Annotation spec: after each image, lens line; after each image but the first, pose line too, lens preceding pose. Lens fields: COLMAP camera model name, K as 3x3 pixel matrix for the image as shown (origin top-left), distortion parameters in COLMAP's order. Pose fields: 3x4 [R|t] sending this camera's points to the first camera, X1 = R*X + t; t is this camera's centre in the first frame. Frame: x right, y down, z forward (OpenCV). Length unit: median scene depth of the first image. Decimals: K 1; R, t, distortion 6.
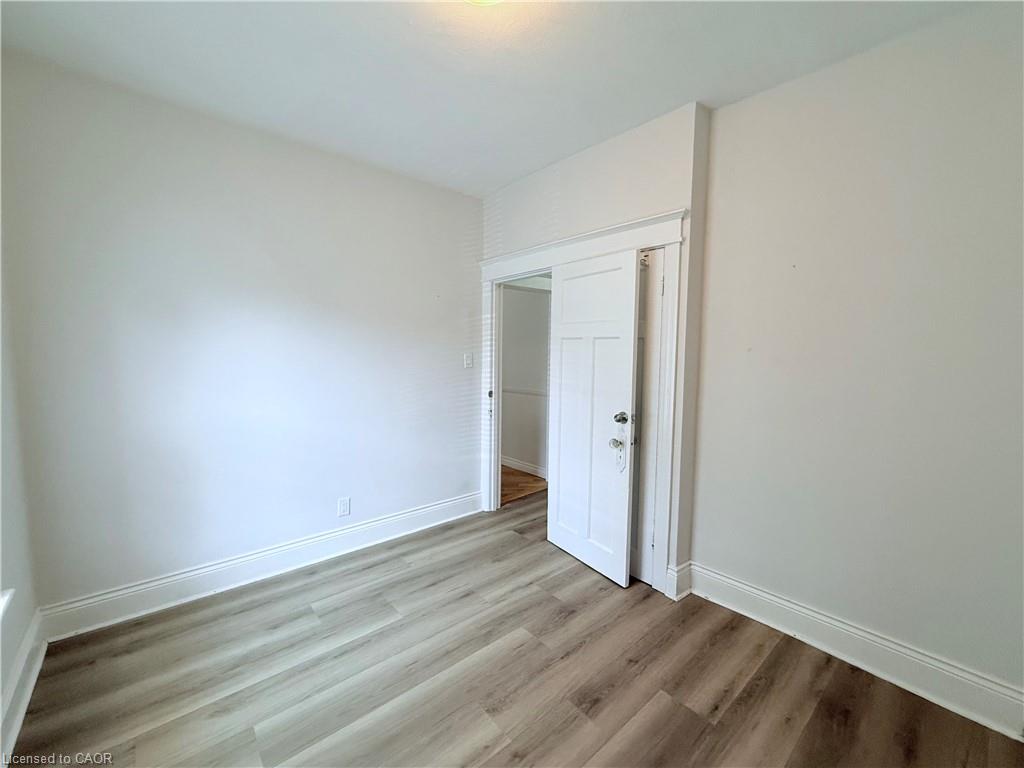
lens RADIAL K [[410.4, 0, 511.1], [0, 410.4, 383.3], [0, 0, 1]] dist [-0.000029, 0.000581]
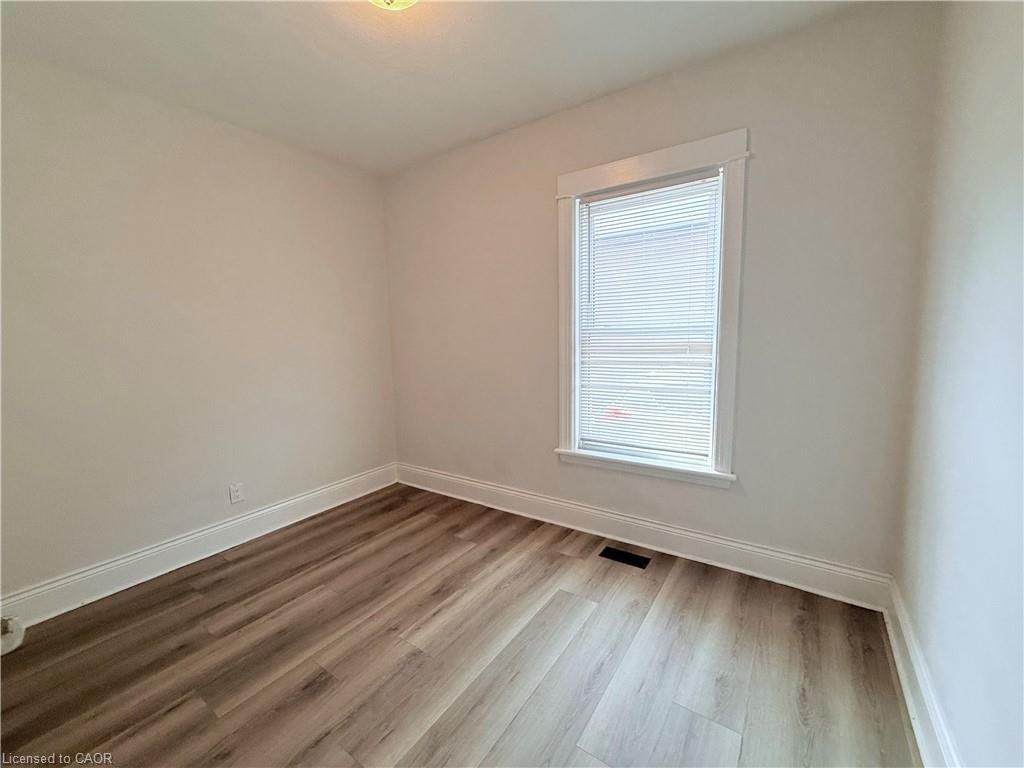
lens RADIAL K [[410.4, 0, 514.8], [0, 410.4, 384.7], [0, 0, 1]] dist [-0.000029, 0.000581]
pose [[-0.965564, 0.047430, -0.255808, -0.051728], [-0.006157, 0.978801, 0.204721, -0.119984], [0.260094, 0.199247, -0.944802, 1.896432]]
